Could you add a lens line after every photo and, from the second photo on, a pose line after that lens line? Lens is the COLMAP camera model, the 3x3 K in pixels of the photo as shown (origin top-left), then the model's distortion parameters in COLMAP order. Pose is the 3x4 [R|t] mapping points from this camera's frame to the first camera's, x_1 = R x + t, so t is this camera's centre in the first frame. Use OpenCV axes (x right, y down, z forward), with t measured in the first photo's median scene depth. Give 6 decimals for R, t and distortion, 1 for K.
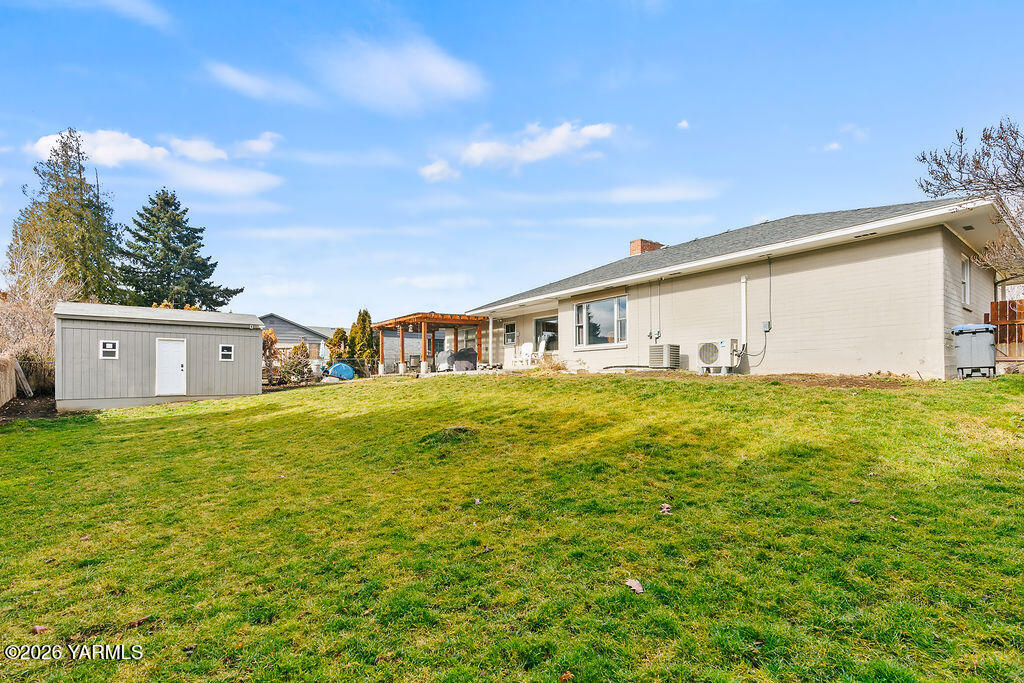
lens RADIAL K [[477.8, 0, 518.7], [0, 477.8, 370.8], [0, 0, 1]] dist [-0.000777, -0.000053]
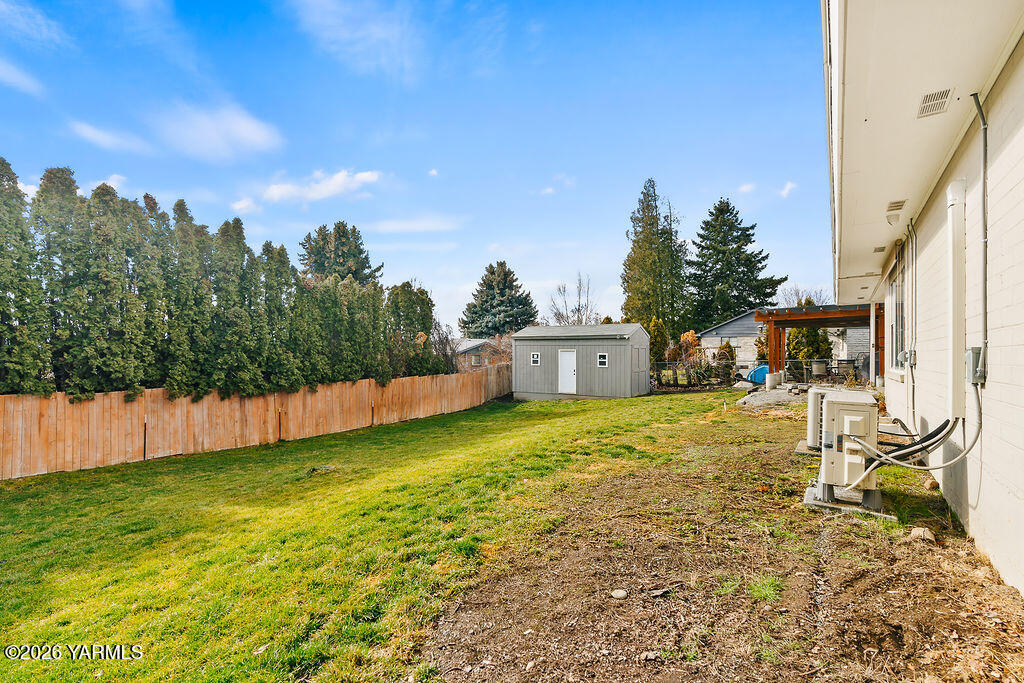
lens RADIAL K [[481.6, 0, 512.0], [0, 481.6, 341.5], [0, 0, 1]] dist [-0.000867, -0.000053]
pose [[0.312588, -0.016092, -0.949752, 0.337208], [0.001168, 0.999862, -0.016557, -0.049050], [0.949888, 0.004066, 0.312564, 0.321565]]
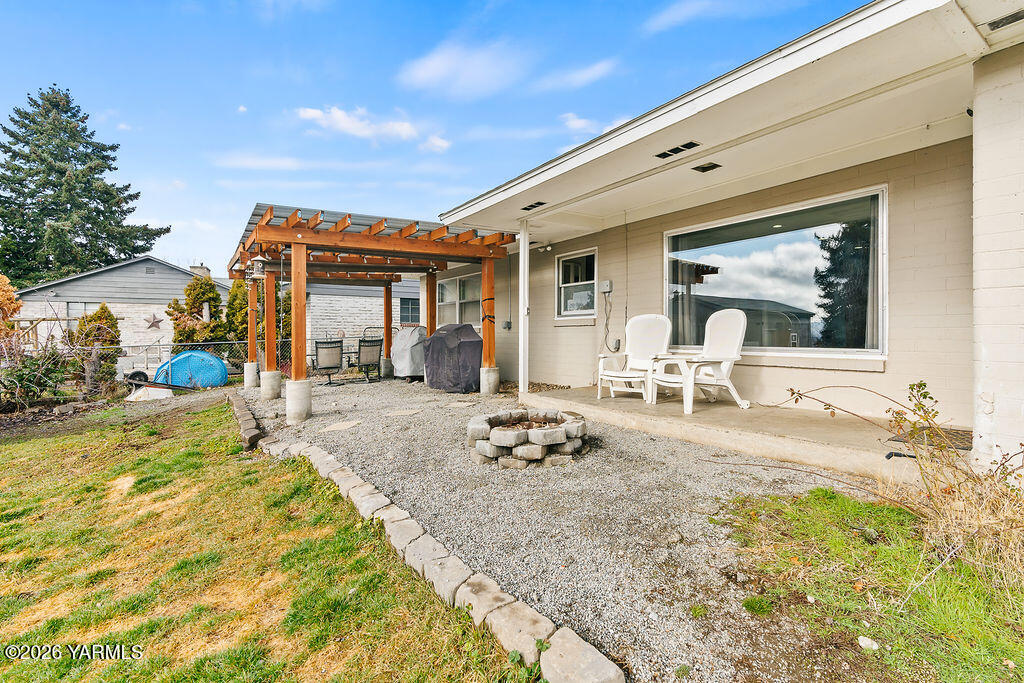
lens RADIAL K [[467.8, 0, 511.8], [0, 467.8, 336.0], [0, 0, 1]] dist [0.000685, 0.000357]
pose [[0.998704, 0.003522, -0.050782, -0.044872], [-0.002612, 0.999835, 0.017980, -0.043774], [0.050837, -0.017824, 0.998548, 0.613943]]
